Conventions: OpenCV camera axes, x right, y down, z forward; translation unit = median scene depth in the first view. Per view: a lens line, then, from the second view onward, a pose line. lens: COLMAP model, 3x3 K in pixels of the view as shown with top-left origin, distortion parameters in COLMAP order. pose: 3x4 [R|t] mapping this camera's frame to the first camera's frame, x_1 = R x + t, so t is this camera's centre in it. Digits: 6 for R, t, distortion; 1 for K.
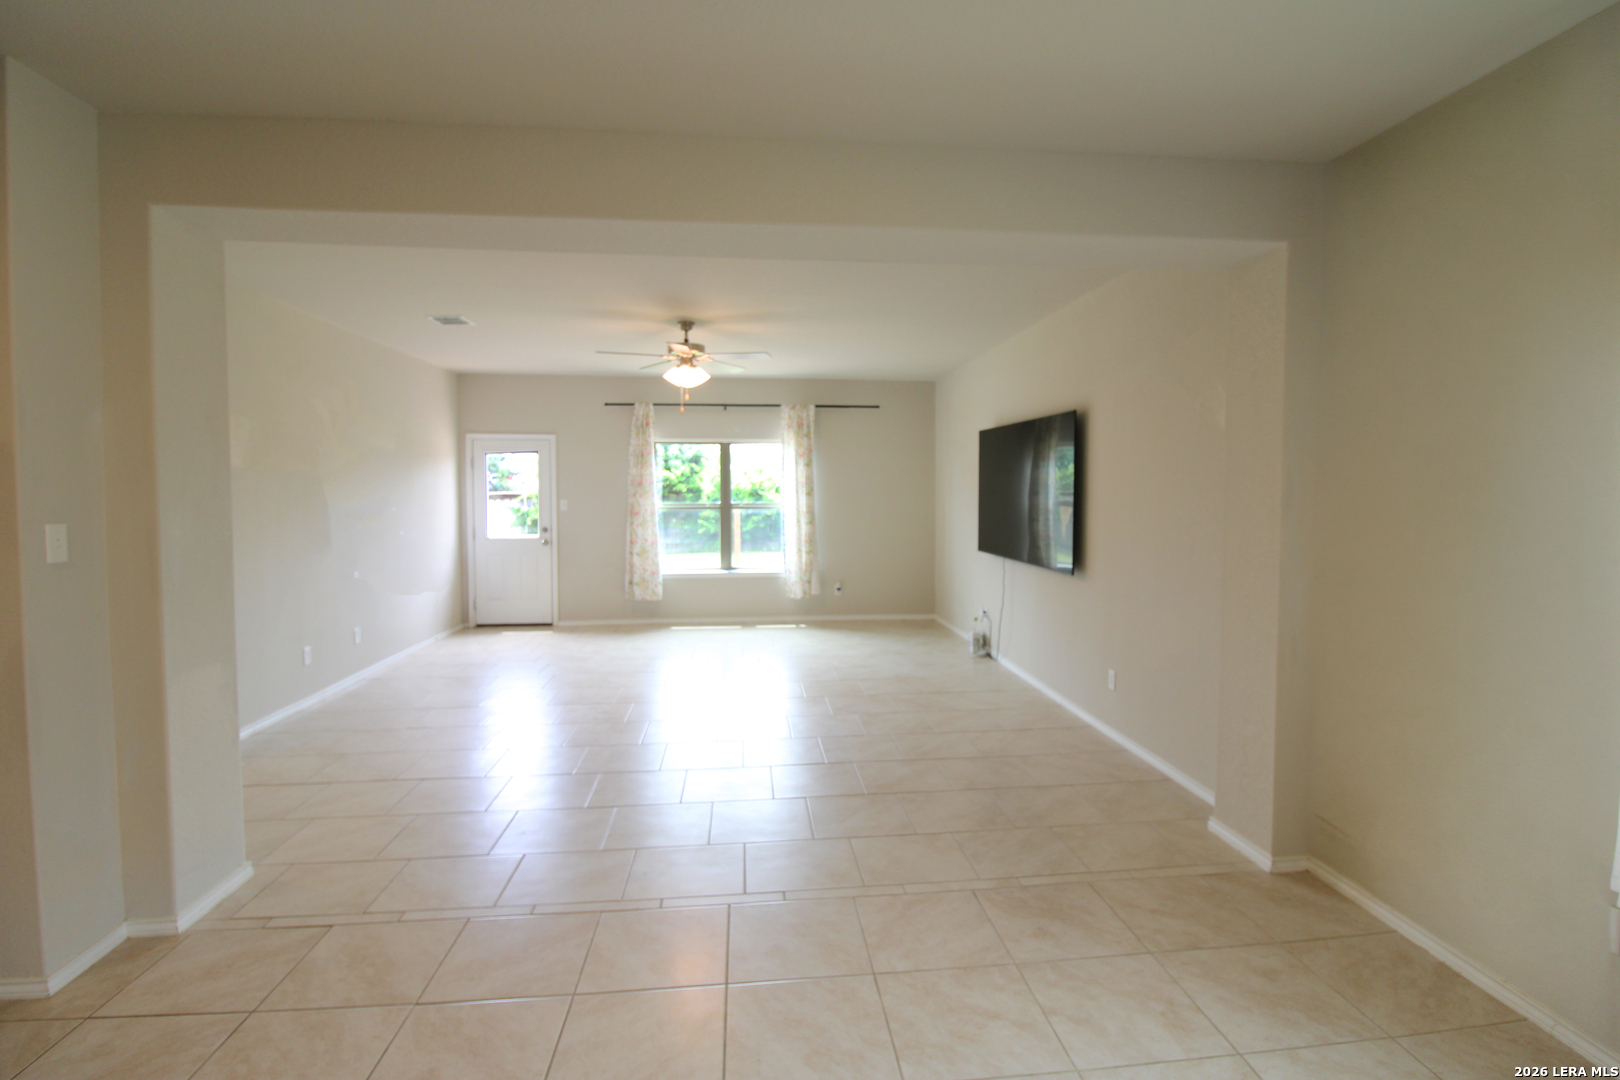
lens RADIAL K [[758.0, 0, 816.1], [0, 758.0, 527.6], [0, 0, 1]] dist [-0.010297, -0.003609]
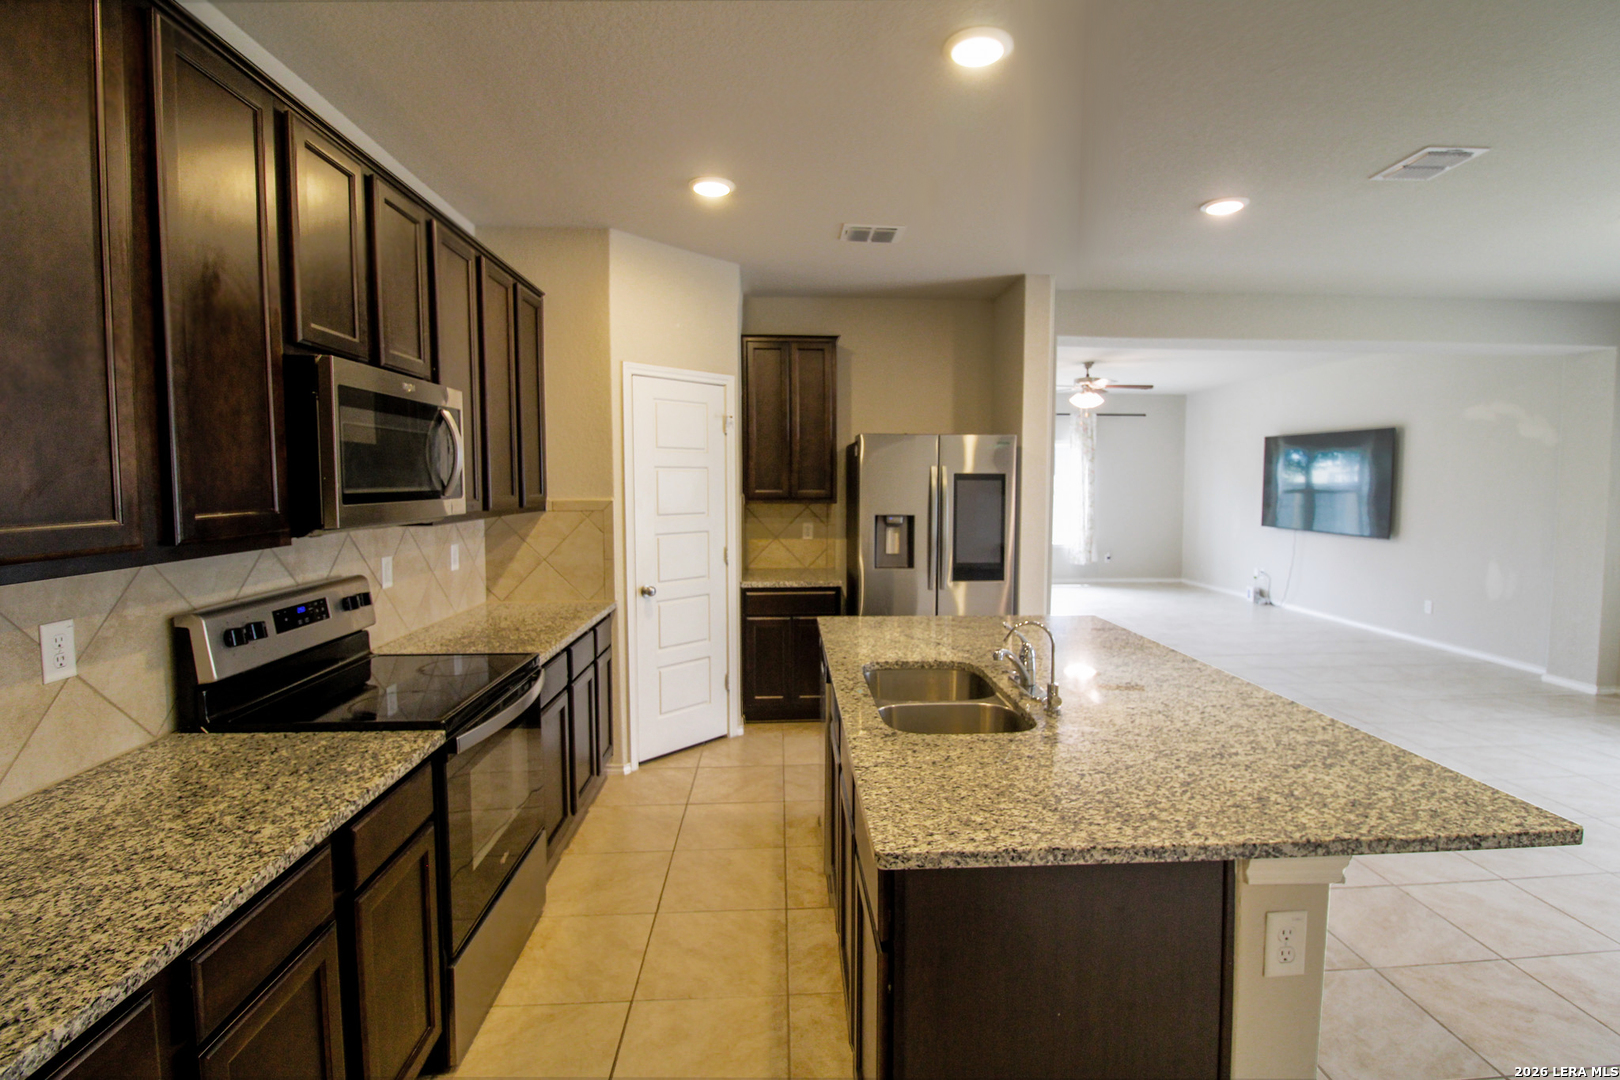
lens RADIAL K [[758.0, 0, 820.4], [0, 758.0, 536.3], [0, 0, 1]] dist [-0.010297, -0.003609]
pose [[0.999368, 0.004817, -0.035226, -0.425135], [-0.003839, 0.999607, 0.027771, 0.011550], [0.035346, -0.027618, 0.998993, -0.300603]]
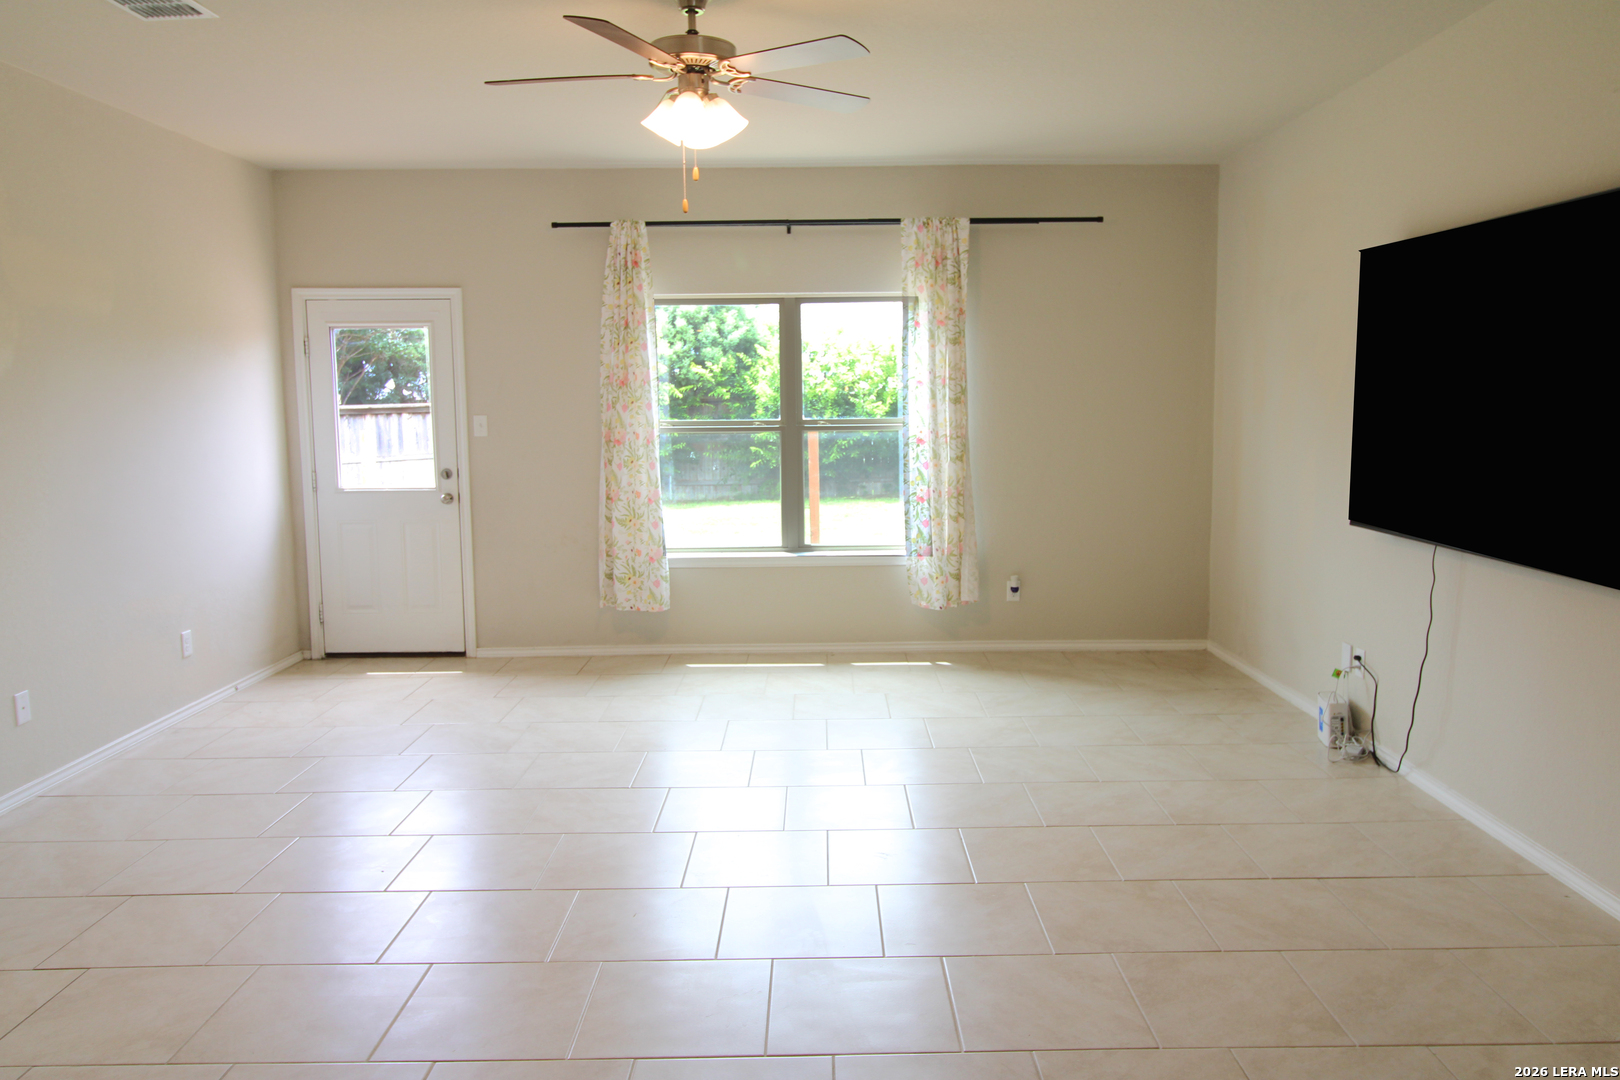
lens RADIAL K [[1140.6, 0, 824.1], [0, 1140.6, 537.1], [0, 0, 1]] dist [0.017435, 0.000018]
pose [[0.995528, 0.002451, -0.094438, -0.025810], [0.004458, 0.997331, 0.072880, -0.010076], [0.094364, -0.072975, 0.992859, 0.243967]]
